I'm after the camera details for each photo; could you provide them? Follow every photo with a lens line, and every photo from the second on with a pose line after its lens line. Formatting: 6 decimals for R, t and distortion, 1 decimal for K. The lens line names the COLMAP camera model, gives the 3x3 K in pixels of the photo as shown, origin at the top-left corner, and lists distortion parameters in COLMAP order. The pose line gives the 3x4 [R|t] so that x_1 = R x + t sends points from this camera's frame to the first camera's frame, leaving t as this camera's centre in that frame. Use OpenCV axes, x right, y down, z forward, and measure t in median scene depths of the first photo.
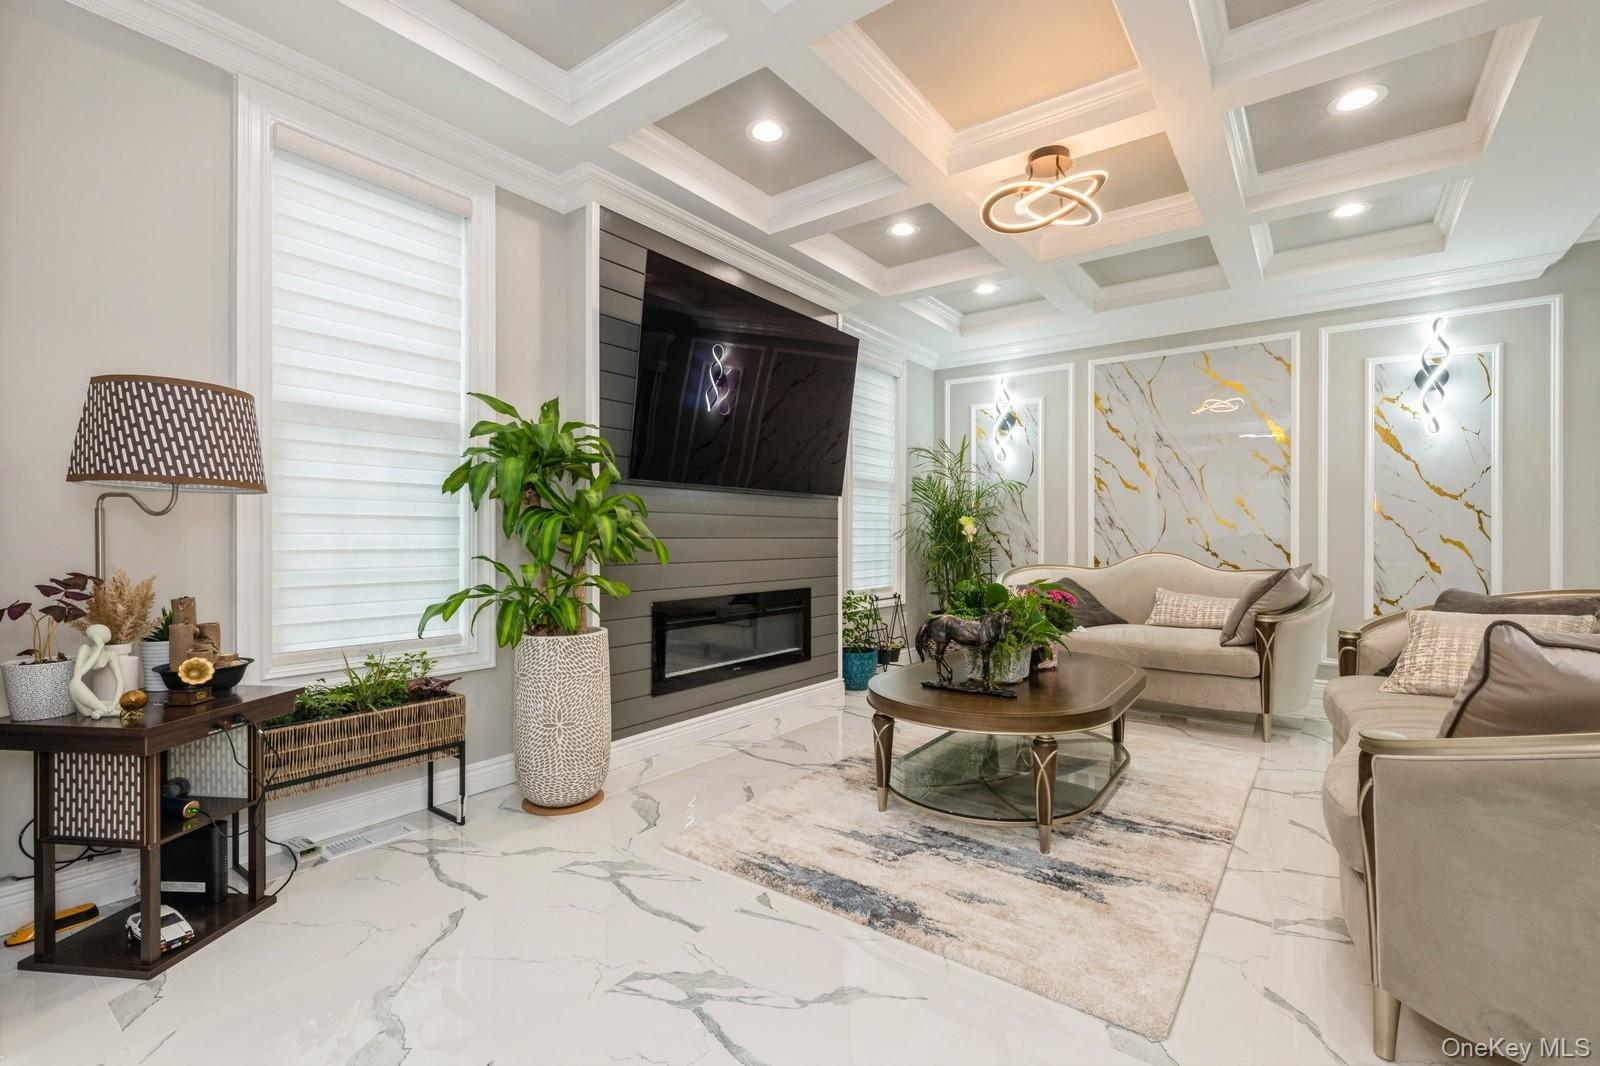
lens RADIAL K [[734.5, 0, 800.2], [0, 734.5, 531.1], [0, 0, 1]] dist [-0.001462, -0.000207]
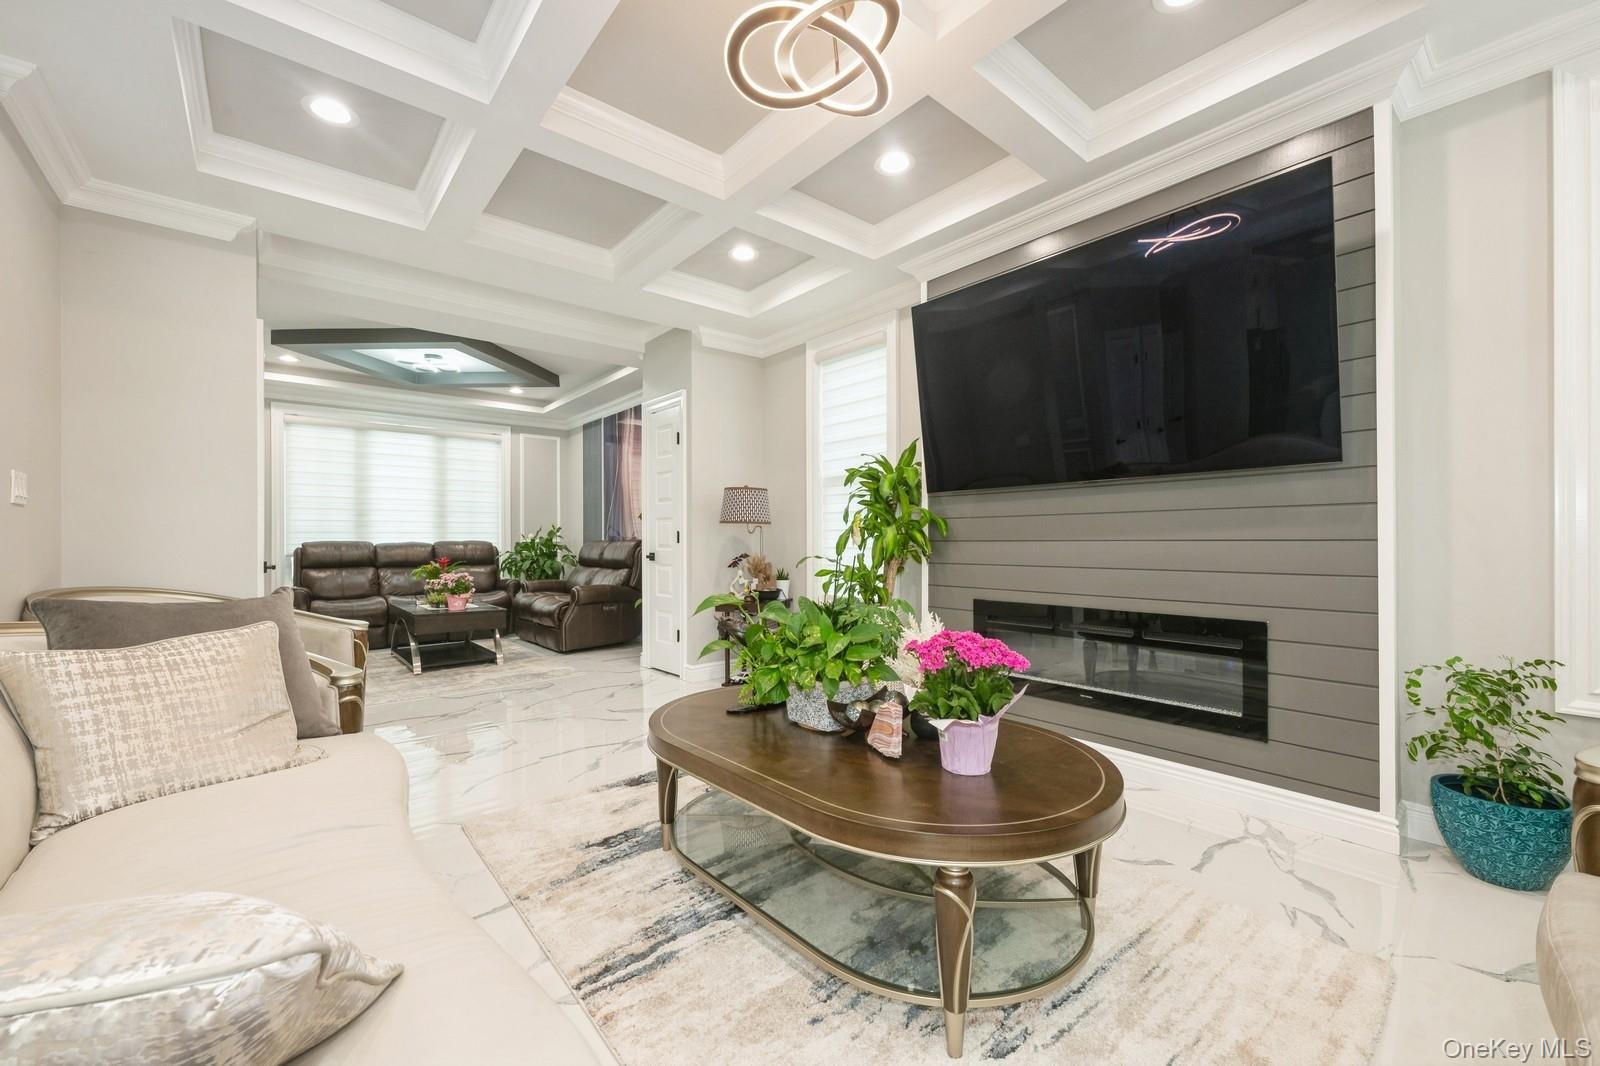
lens RADIAL K [[627.8, 0, 789.3], [0, 627.8, 537.7], [0, 0, 1]] dist [-0.000206, -0.000444]
pose [[-0.239515, 0.007018, -0.970867, 0.640105], [0.016982, 0.999851, 0.003038, -0.001949], [0.970744, -0.015759, -0.239598, 0.772043]]
